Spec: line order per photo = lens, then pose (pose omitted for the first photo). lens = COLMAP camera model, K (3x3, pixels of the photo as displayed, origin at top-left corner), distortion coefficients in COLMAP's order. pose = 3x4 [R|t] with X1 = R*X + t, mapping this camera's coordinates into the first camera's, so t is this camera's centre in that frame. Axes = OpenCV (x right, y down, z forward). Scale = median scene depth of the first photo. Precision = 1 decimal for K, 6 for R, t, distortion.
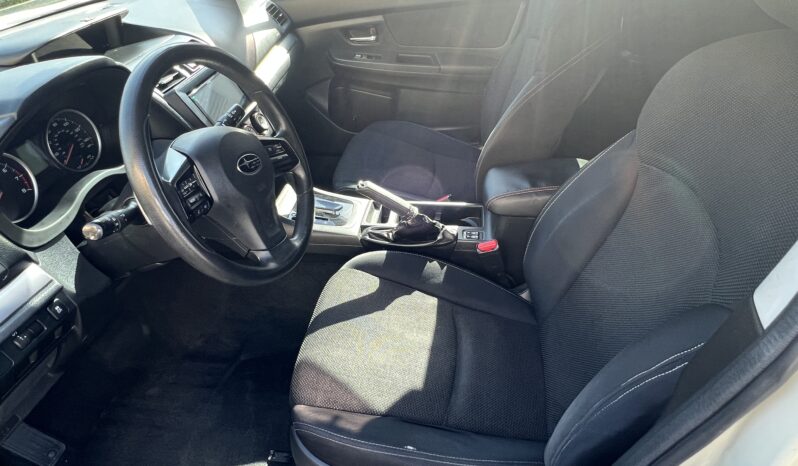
lens RADIAL K [[466.0, 0, 399.1], [0, 466.0, 238.6], [0, 0, 1]] dist [-0.003478, -0.002391]
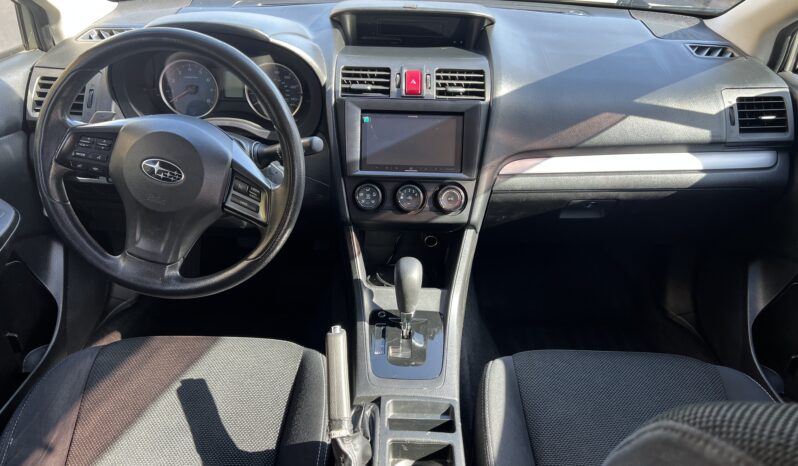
lens RADIAL K [[609.9, 0, 399.0], [0, 609.9, 233.0], [0, 0, 1]] dist [0.048037, -0.062937]
pose [[0.119331, 0.563691, -0.817321, 0.516405], [-0.637594, 0.674535, 0.372124, -0.548193], [0.761075, 0.476712, 0.439898, 0.599010]]
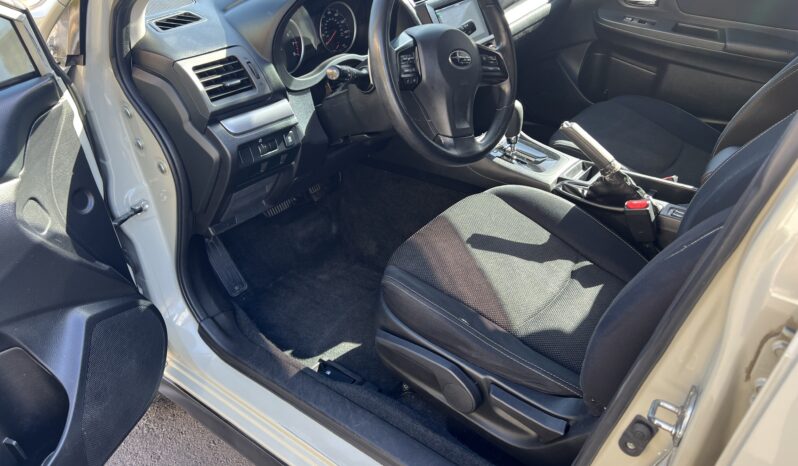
lens RADIAL K [[609.9, 0, 399.0], [0, 609.9, 233.0], [0, 0, 1]] dist [0.048037, -0.062937]
pose [[0.866755, 0.277192, -0.414609, 0.196743], [-0.309676, 0.950770, -0.011740, 0.209722], [0.390943, 0.138570, 0.909924, -0.251078]]
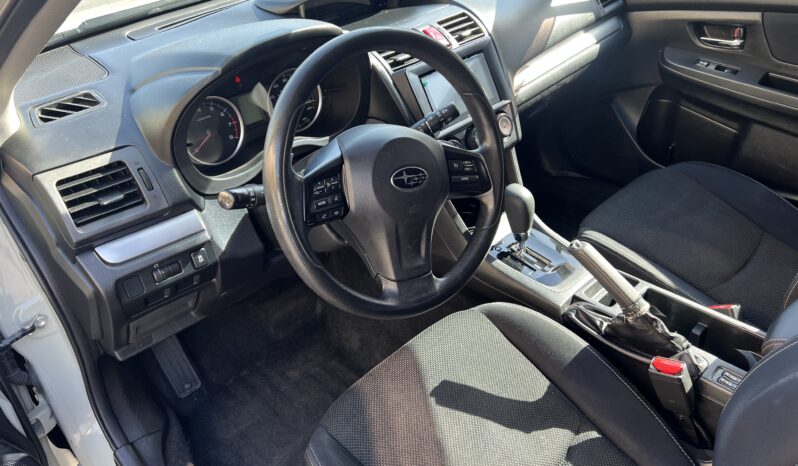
lens RADIAL K [[609.9, 0, 399.0], [0, 609.9, 233.0], [0, 0, 1]] dist [0.048037, -0.062937]
pose [[0.784062, 0.339053, -0.519894, 0.178800], [-0.357540, 0.931404, 0.068210, -0.093078], [0.507358, 0.132402, 0.851503, 0.049481]]
